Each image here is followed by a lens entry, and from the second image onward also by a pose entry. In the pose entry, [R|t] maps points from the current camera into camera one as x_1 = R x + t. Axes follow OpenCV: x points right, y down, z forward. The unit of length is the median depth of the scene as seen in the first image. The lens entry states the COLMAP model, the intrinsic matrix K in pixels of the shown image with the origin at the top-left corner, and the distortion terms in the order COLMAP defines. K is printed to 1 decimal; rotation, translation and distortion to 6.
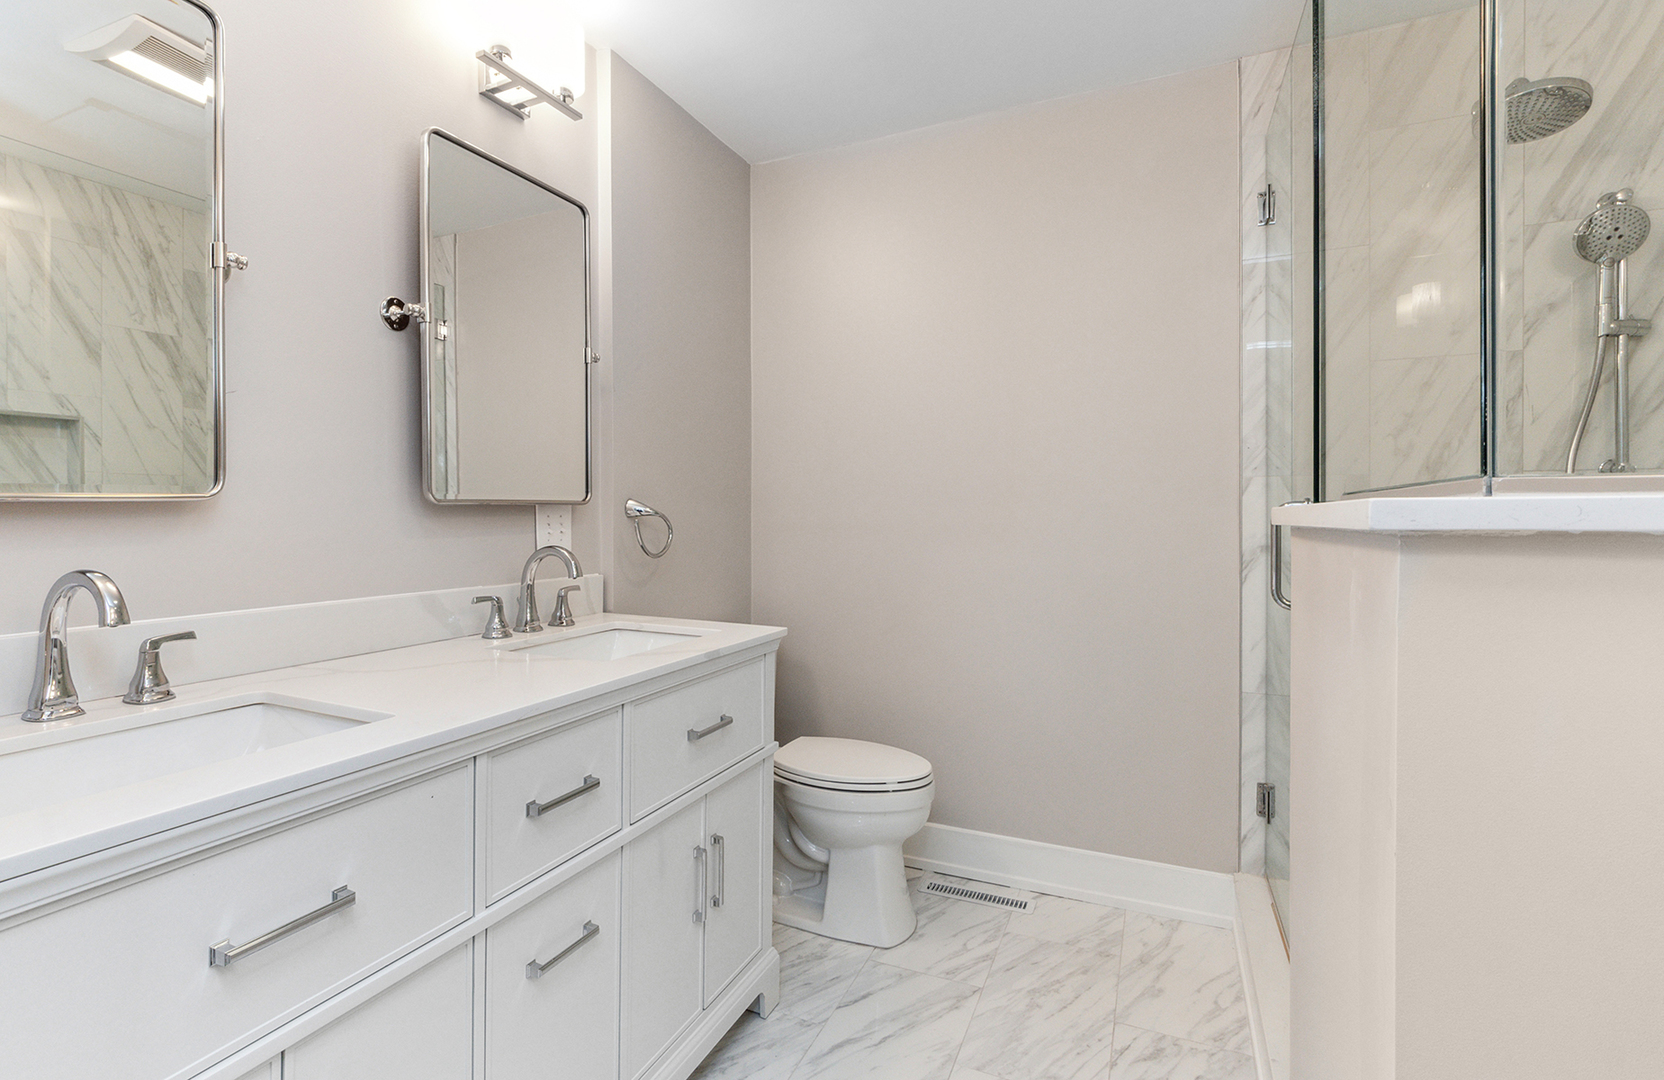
lens RADIAL K [[813.5, 0, 783.0], [0, 813.5, 518.3], [0, 0, 1]] dist [0.000538, -0.000540]
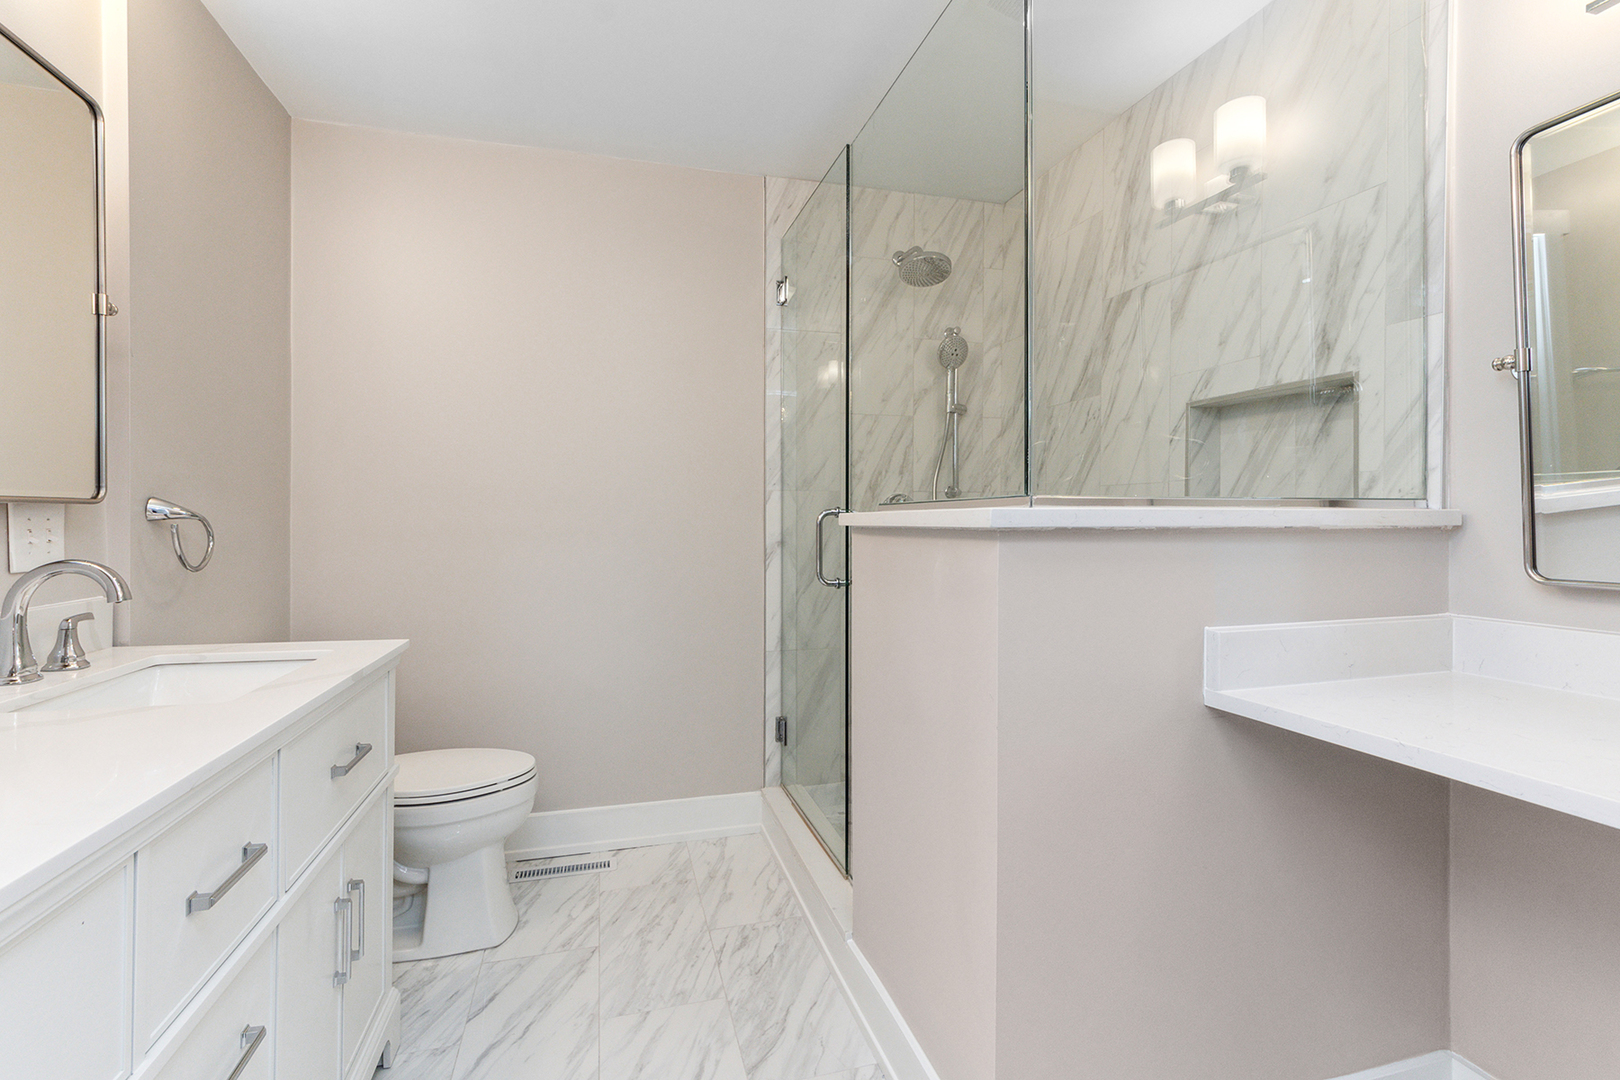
lens RADIAL K [[727.9, 0, 812.7], [0, 727.9, 516.7], [0, 0, 1]] dist [-0.002974, -0.000854]
pose [[0.749404, 0.002867, 0.662106, -0.181517], [0.001945, 0.999977, -0.006531, 0.000587], [-0.662110, 0.006182, 0.749381, 0.059459]]
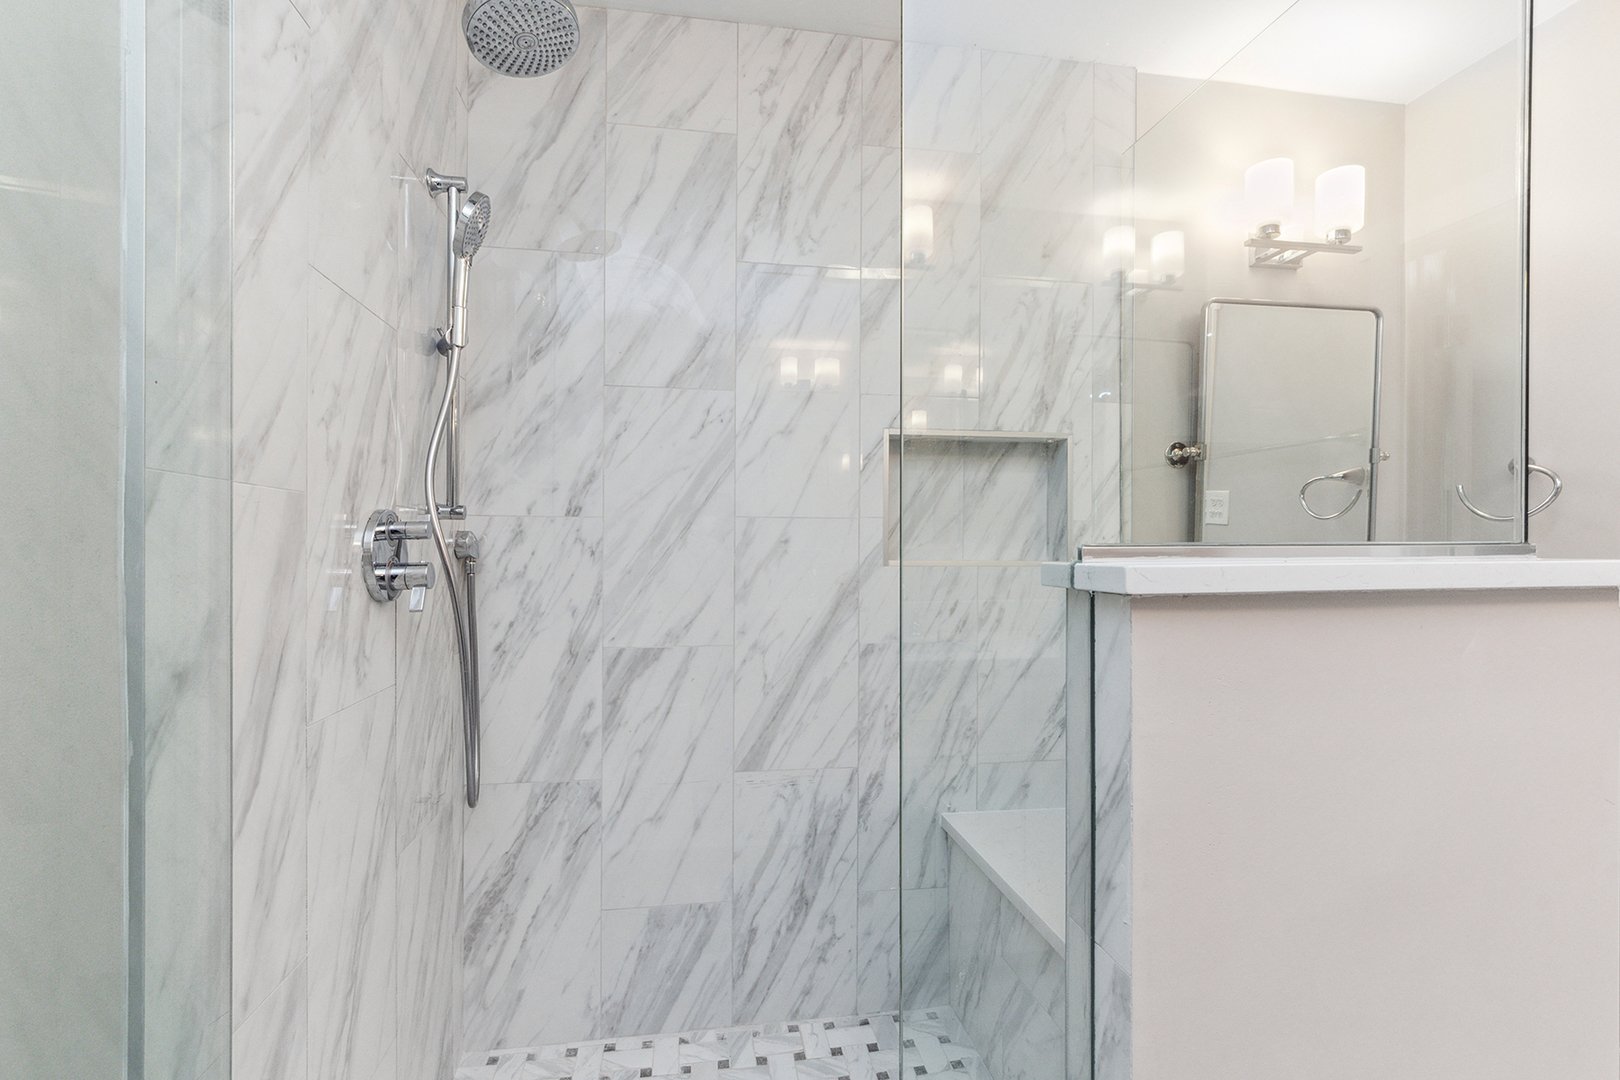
lens RADIAL K [[716.9, 0, 795.6], [0, 716.9, 546.8], [0, 0, 1]] dist [-0.001834, -0.000618]
pose [[-0.551514, 0.002167, 0.834163, 0.223973], [0.006229, 0.999979, 0.001520, -0.022952], [-0.834143, 0.006034, -0.551516, 1.059879]]
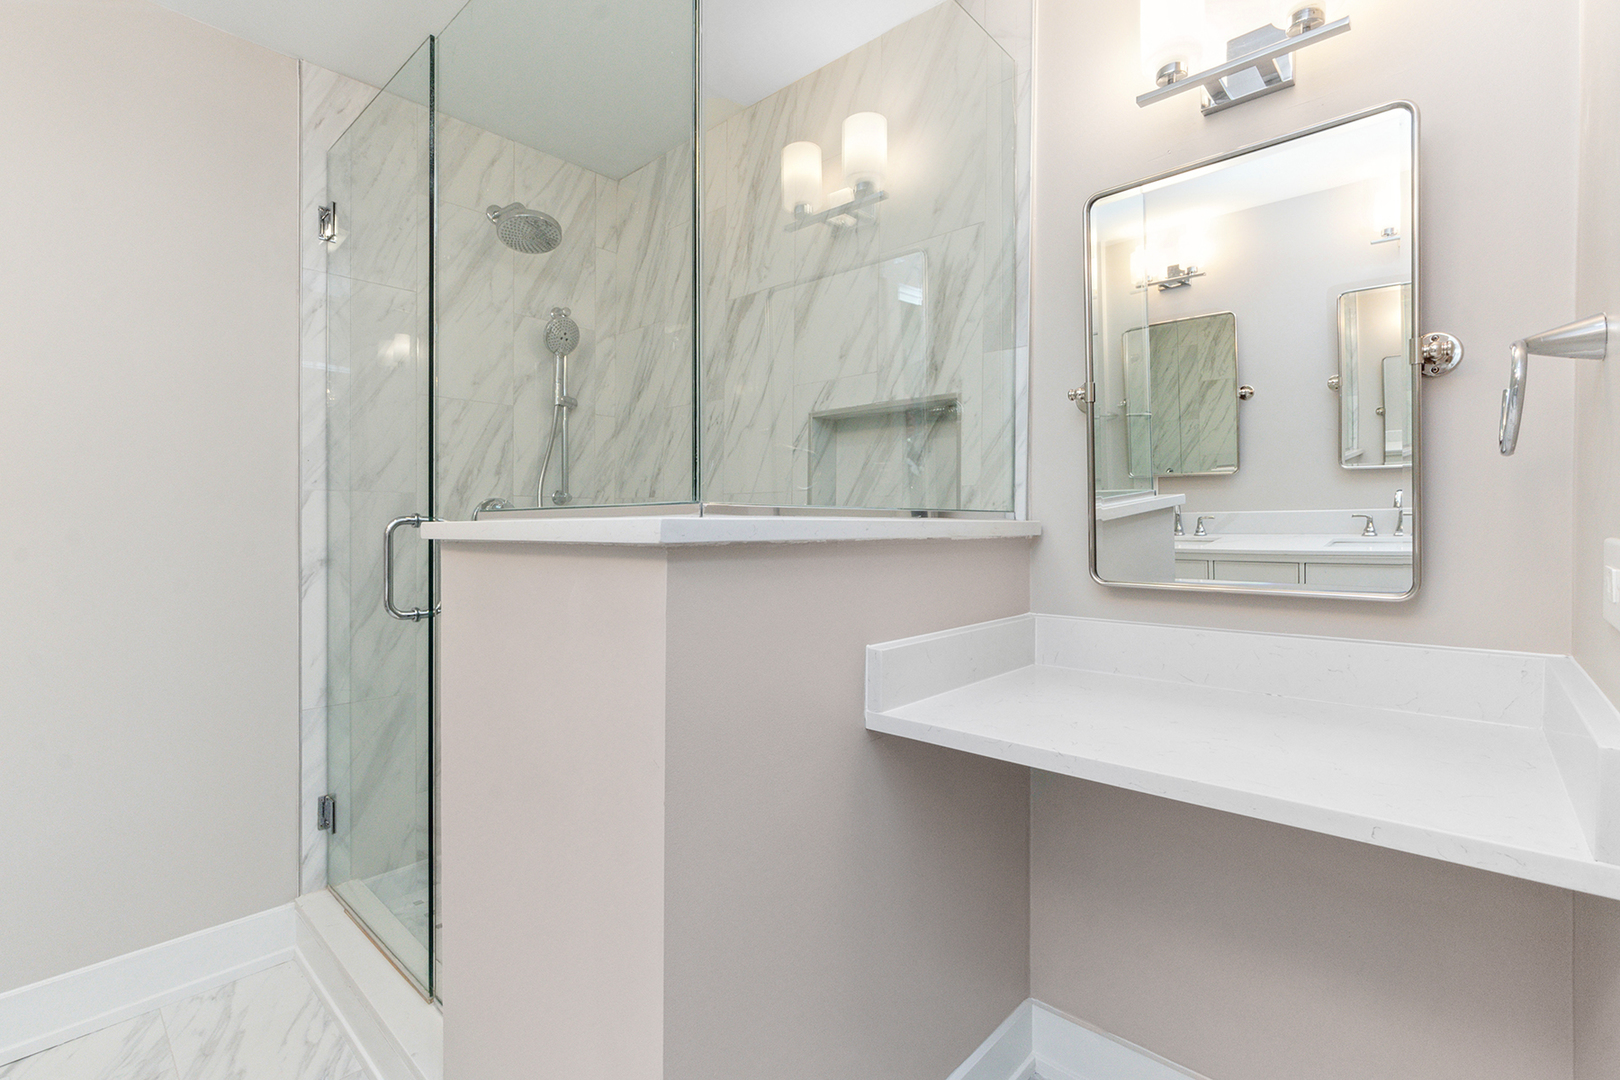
lens RADIAL K [[733.0, 0, 800.8], [0, 733.0, 528.9], [0, 0, 1]] dist [-0.000847, 0.000019]
pose [[0.307996, -0.001741, 0.951386, -0.094131], [0.003178, 0.999995, 0.000801, -0.002696], [-0.951382, 0.002777, 0.308000, 0.172119]]
